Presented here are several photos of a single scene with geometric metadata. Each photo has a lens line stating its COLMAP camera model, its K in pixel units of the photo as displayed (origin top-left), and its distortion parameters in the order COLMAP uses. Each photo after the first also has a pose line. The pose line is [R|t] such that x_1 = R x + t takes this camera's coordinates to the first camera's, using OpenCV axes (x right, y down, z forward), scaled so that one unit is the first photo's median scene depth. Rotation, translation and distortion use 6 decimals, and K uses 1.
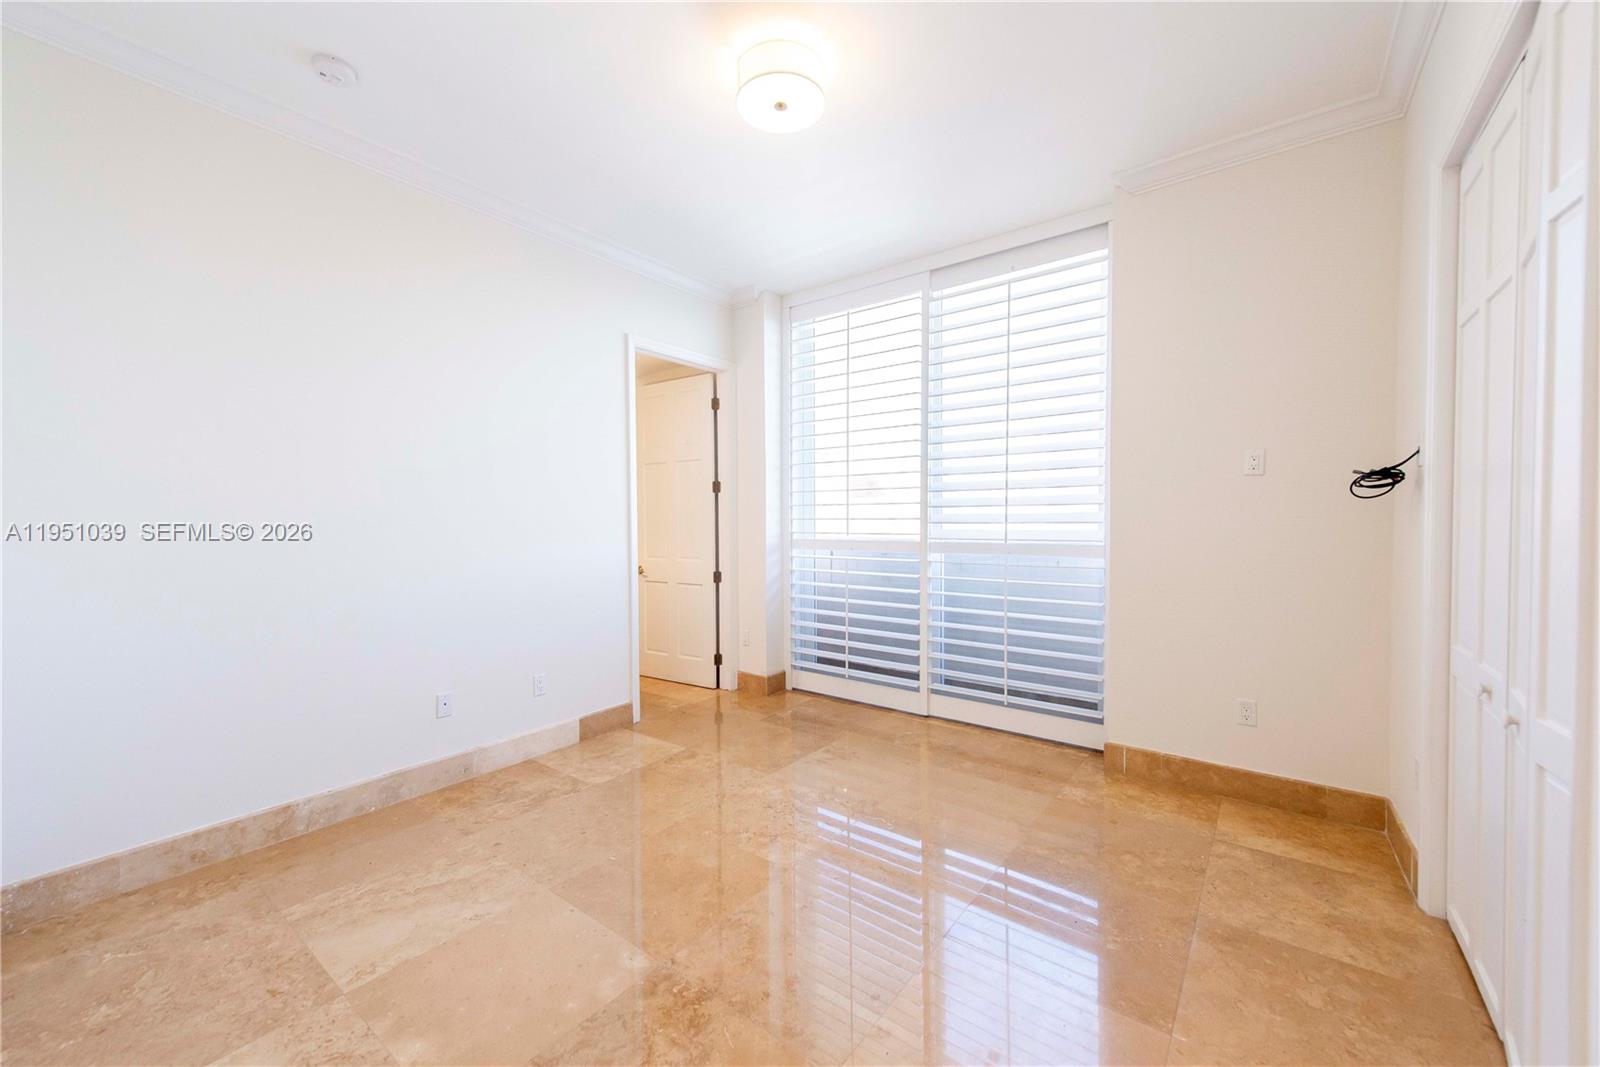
lens RADIAL K [[641.4, 0, 793.4], [0, 641.4, 518.6], [0, 0, 1]] dist [0.019881, -0.009167]
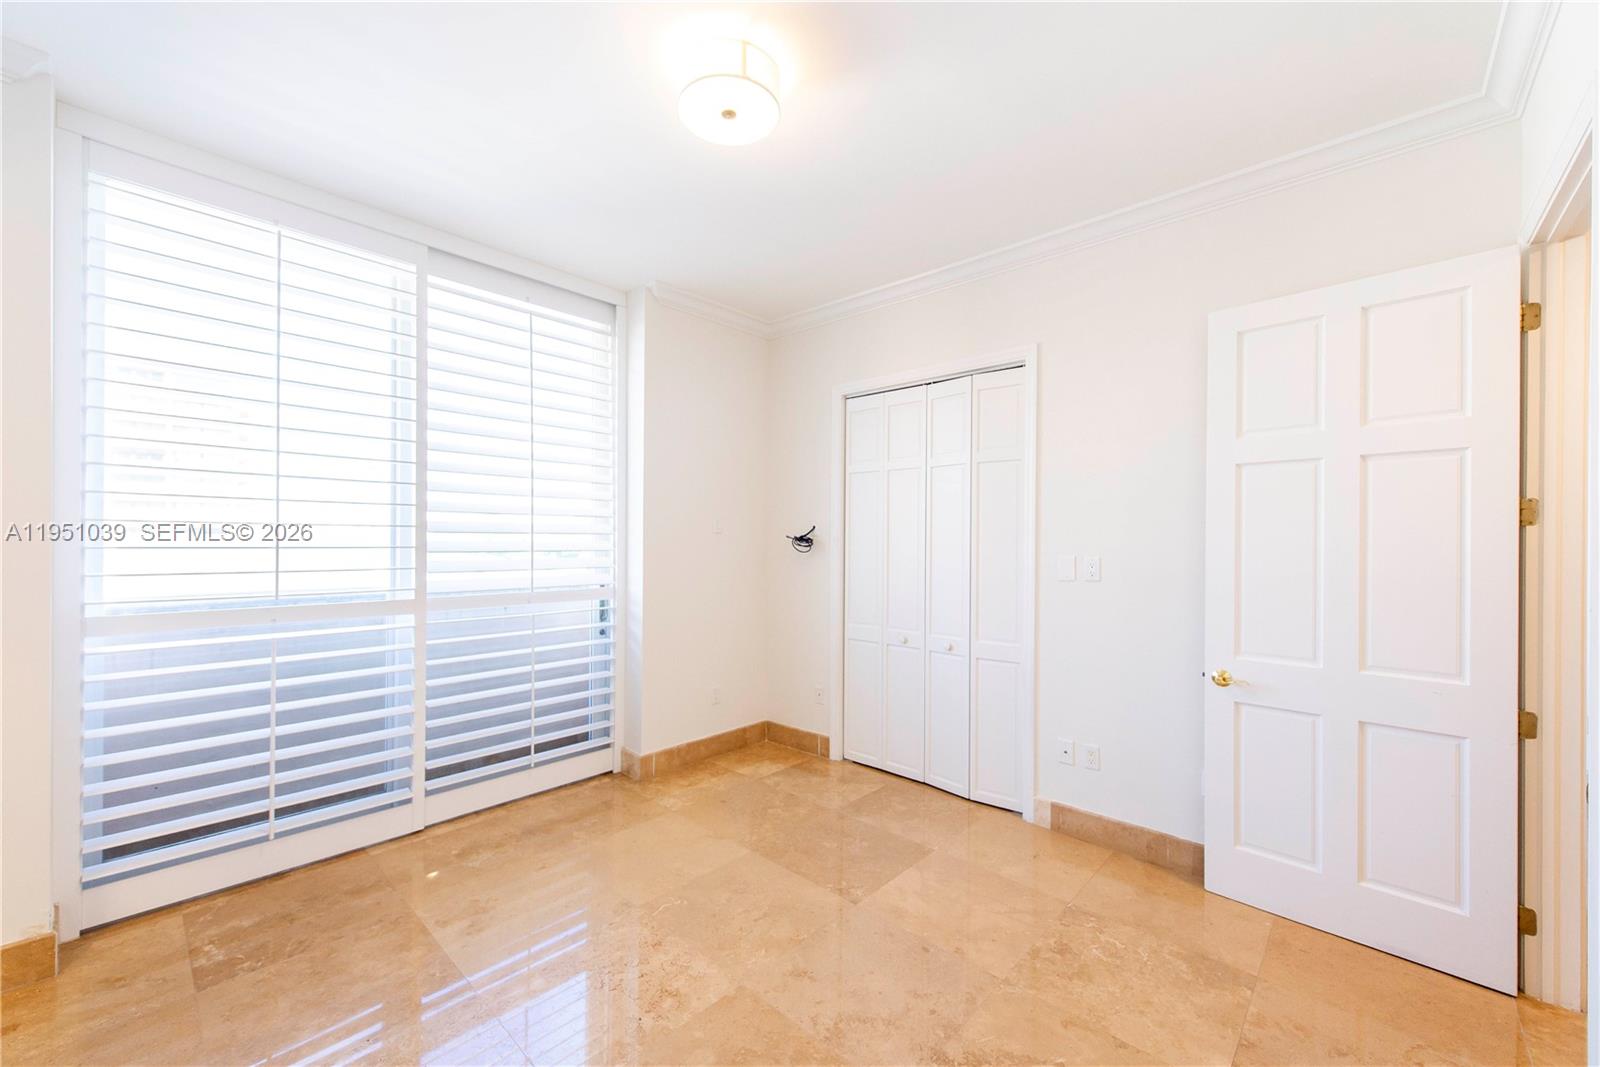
lens RADIAL K [[641.4, 0, 793.4], [0, 641.4, 518.6], [0, 0, 1]] dist [0.019881, -0.009167]
pose [[0.065421, 0.035340, 0.997232, -0.617832], [-0.010192, 0.999344, -0.034746, -0.041413], [-0.997806, -0.007890, 0.065739, 0.599571]]
